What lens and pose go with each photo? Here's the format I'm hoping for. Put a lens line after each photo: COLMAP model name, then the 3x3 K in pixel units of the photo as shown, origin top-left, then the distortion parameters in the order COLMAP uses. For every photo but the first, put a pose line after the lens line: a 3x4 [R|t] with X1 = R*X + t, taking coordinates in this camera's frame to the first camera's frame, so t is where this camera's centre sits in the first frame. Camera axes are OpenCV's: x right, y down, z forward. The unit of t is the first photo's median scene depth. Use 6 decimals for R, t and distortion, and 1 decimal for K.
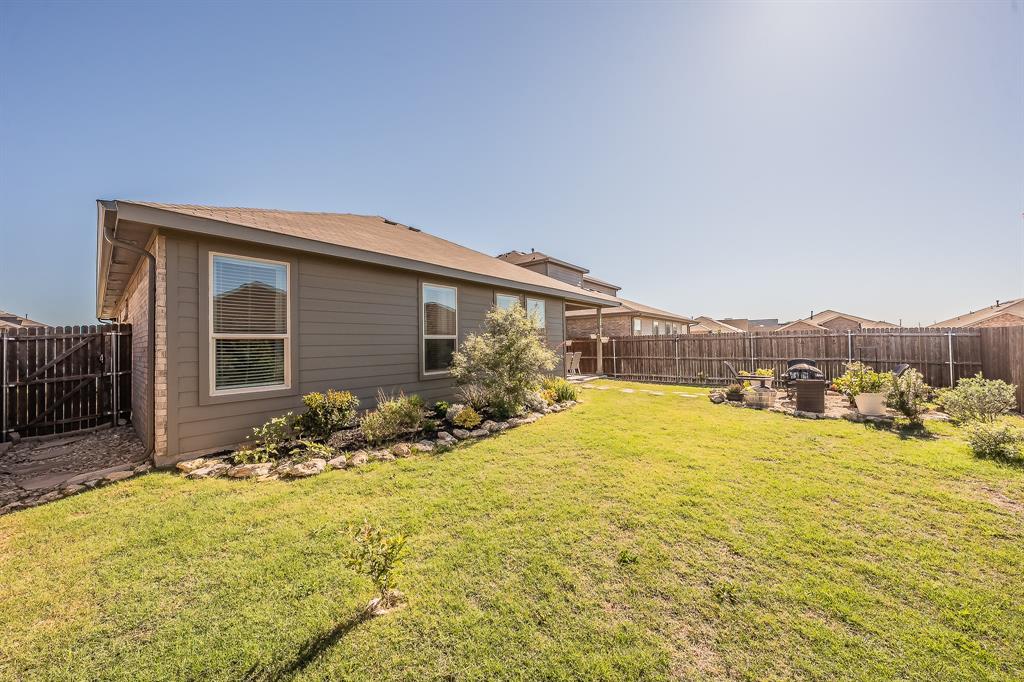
lens RADIAL K [[353.4, 0, 510.2], [0, 353.4, 338.9], [0, 0, 1]] dist [0.001618, 0.000004]
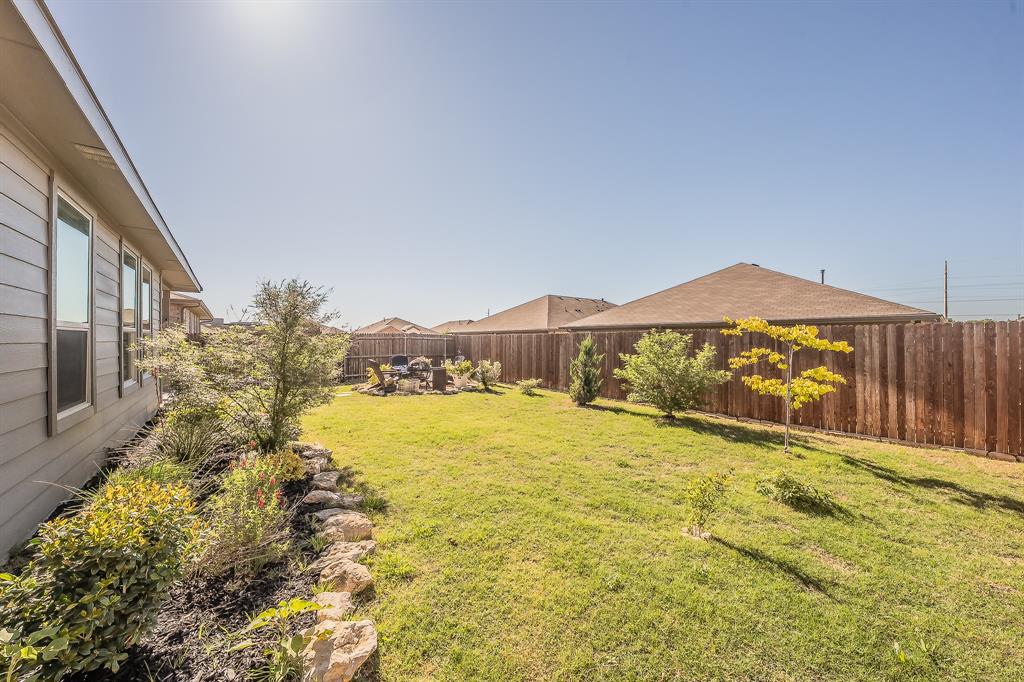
lens RADIAL K [[373.5, 0, 509.1], [0, 373.5, 339.0], [0, 0, 1]] dist [-0.003236, -0.000201]
pose [[0.222483, 0.009870, 0.974887, -0.607516], [-0.002367, 0.999951, -0.009584, 0.016997], [-0.974934, -0.000176, 0.222495, 0.473302]]
